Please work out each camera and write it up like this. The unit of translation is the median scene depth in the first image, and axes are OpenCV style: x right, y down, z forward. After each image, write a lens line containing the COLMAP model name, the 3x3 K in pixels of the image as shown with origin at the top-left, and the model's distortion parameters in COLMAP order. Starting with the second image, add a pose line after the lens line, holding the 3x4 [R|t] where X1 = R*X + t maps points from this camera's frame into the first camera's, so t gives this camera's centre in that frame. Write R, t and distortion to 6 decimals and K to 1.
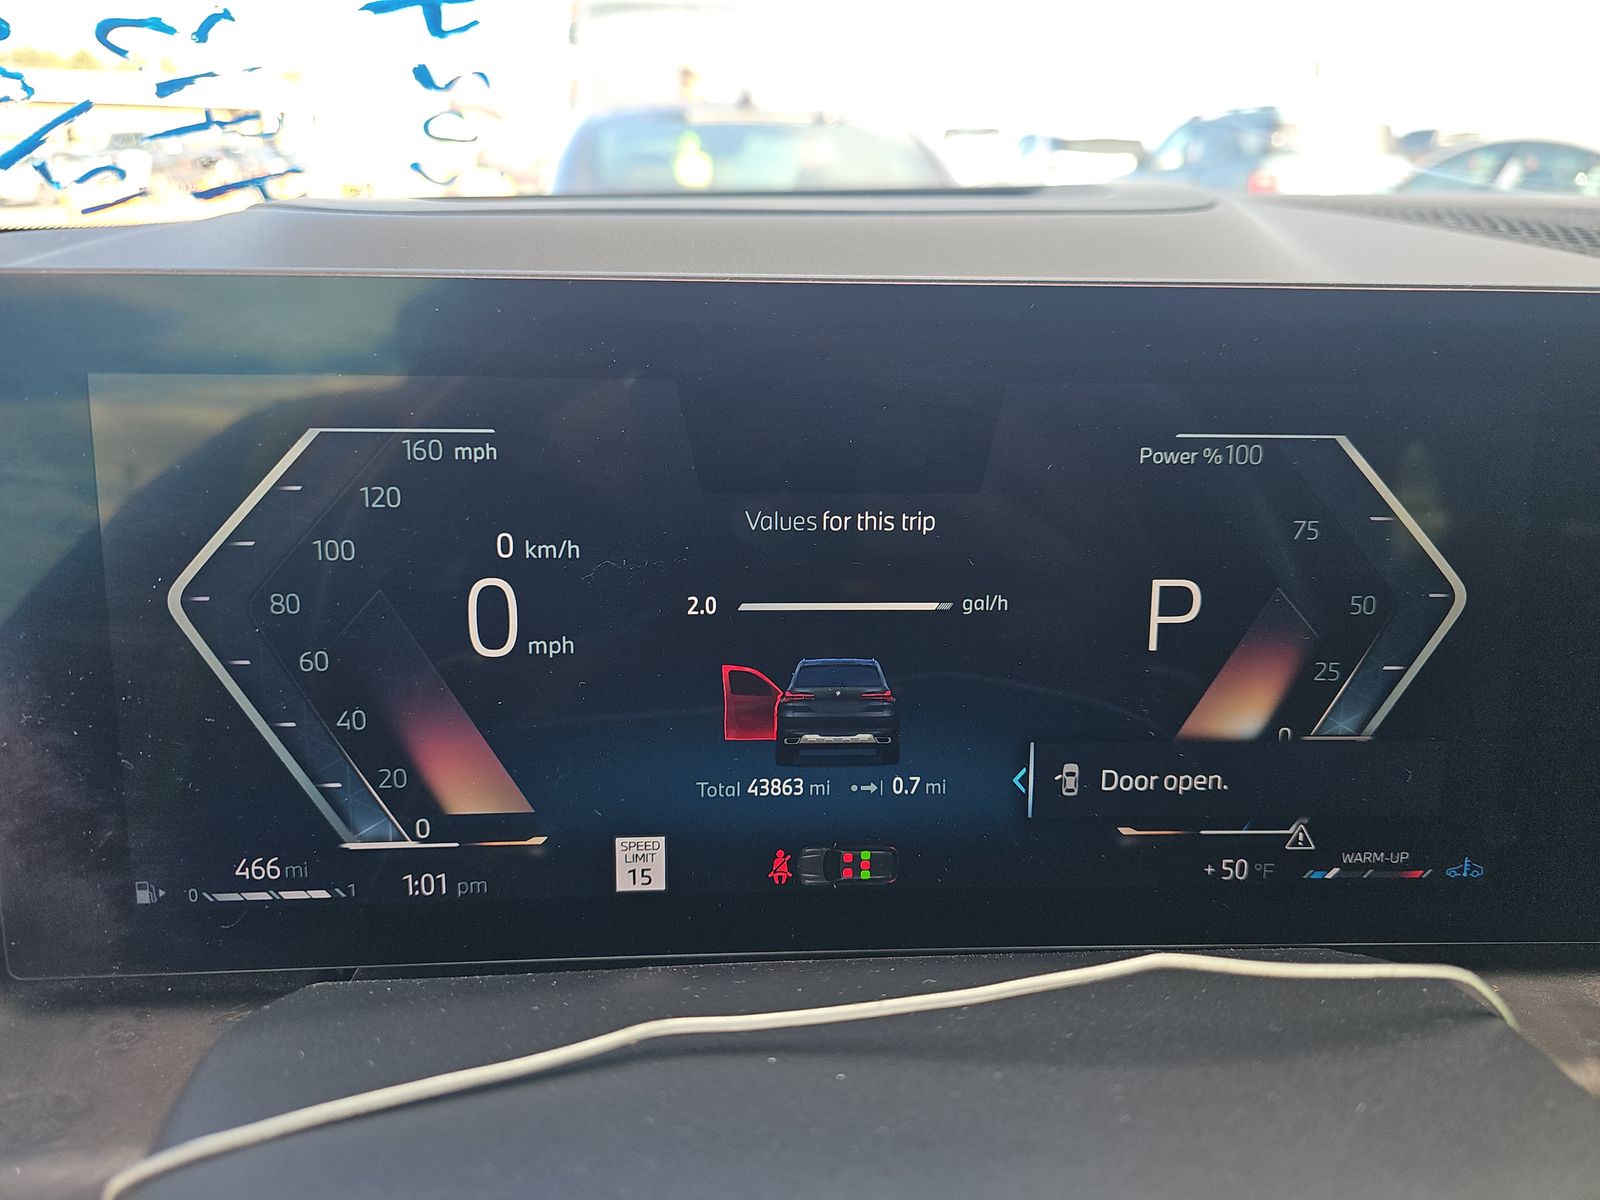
lens RADIAL K [[1061.0, 0, 793.9], [0, 1061.0, 597.0], [0, 0, 1]] dist [0.026128, -0.031336]
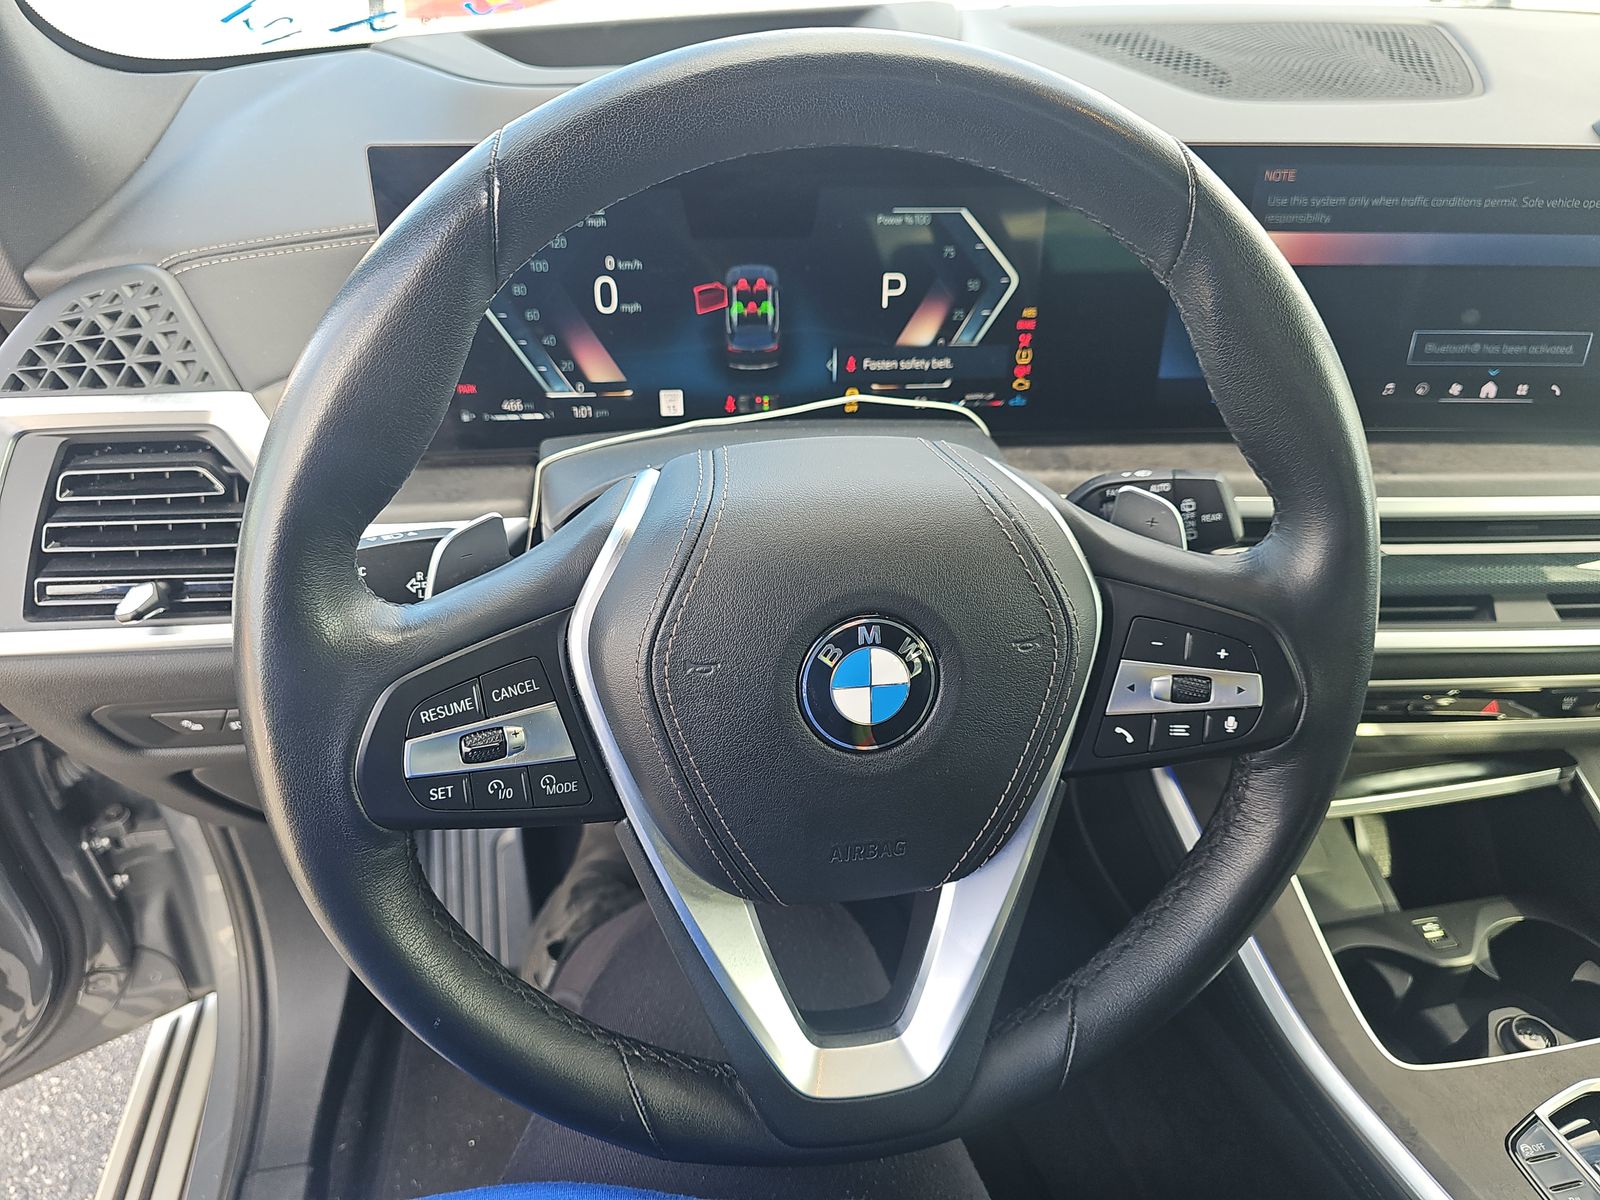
lens RADIAL K [[1061.0, 0, 793.9], [0, 1061.0, 597.0], [0, 0, 1]] dist [0.026128, -0.031336]
pose [[0.997287, -0.032095, 0.066253, -0.042838], [0.013754, 0.965348, 0.260603, 0.054978], [-0.072321, -0.258985, 0.963170, -1.436831]]
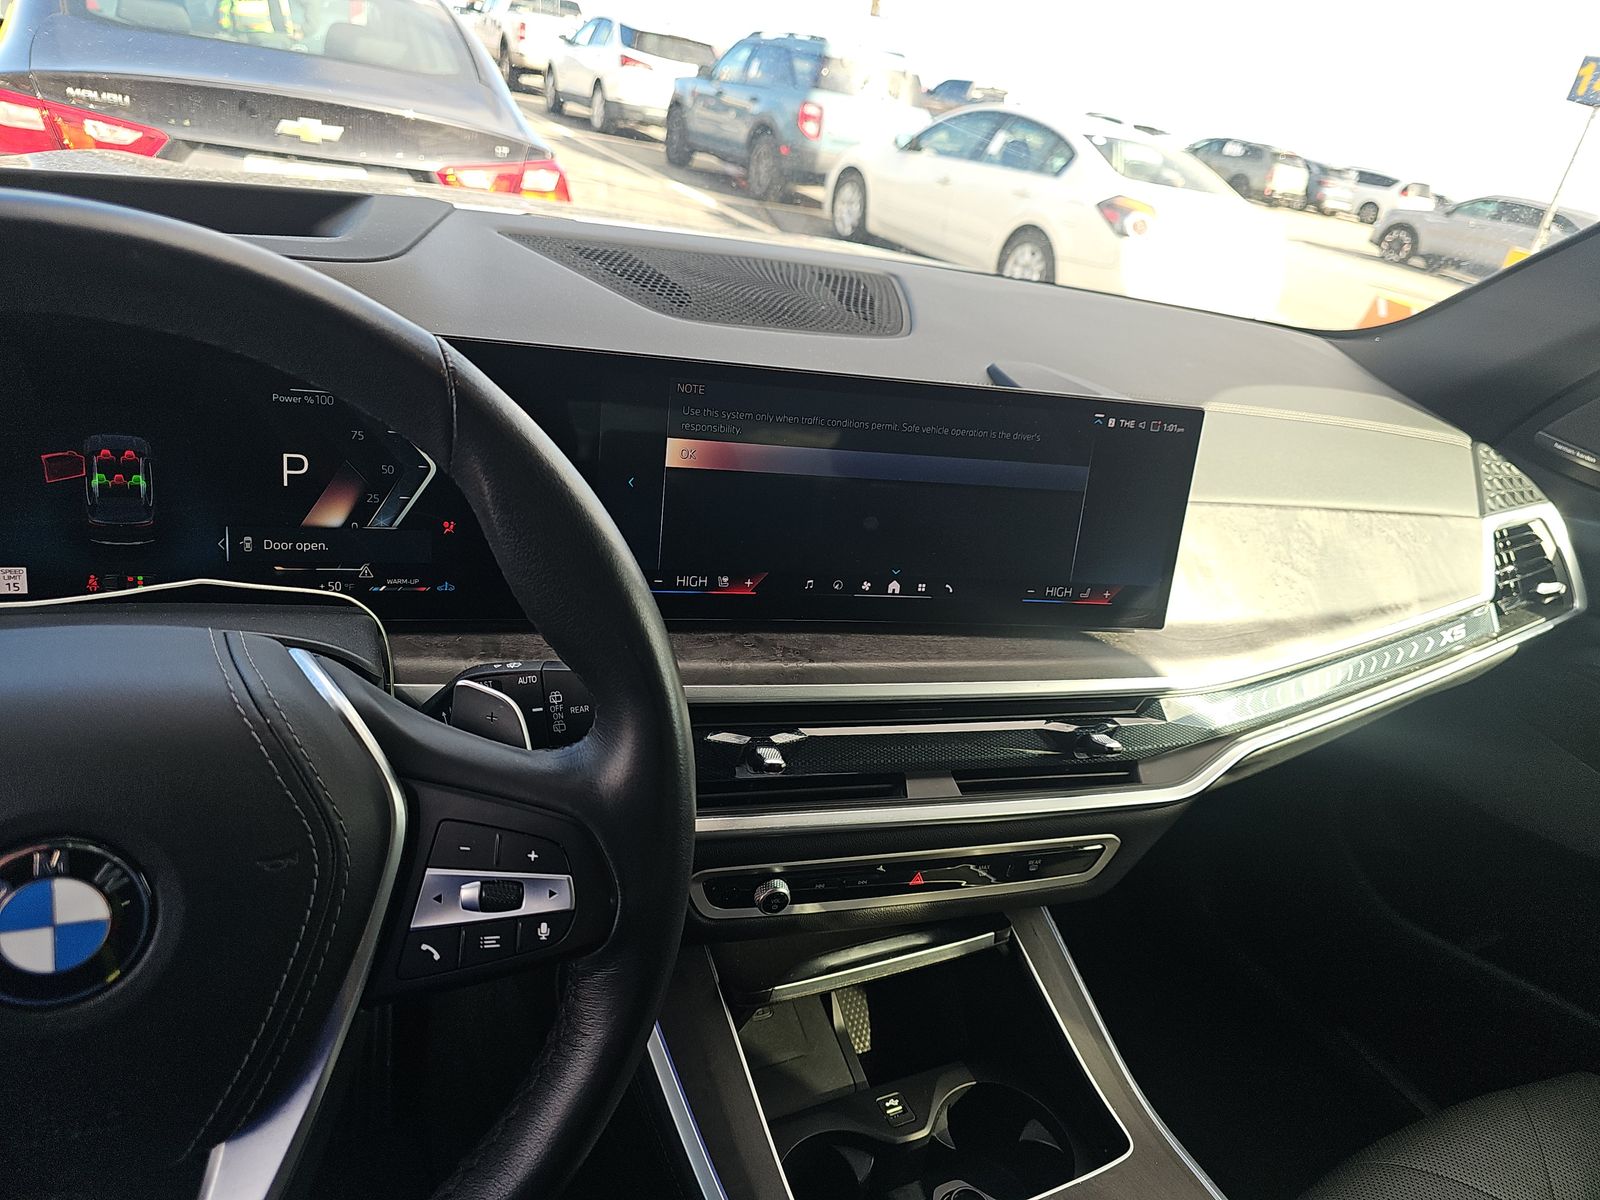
lens RADIAL K [[1061.0, 0, 793.9], [0, 1061.0, 597.0], [0, 0, 1]] dist [0.026128, -0.031336]
pose [[0.926799, -0.002340, 0.375550, 0.486141], [-0.036202, 0.994767, 0.095540, 0.030194], [-0.373808, -0.102143, 0.921865, -1.485197]]
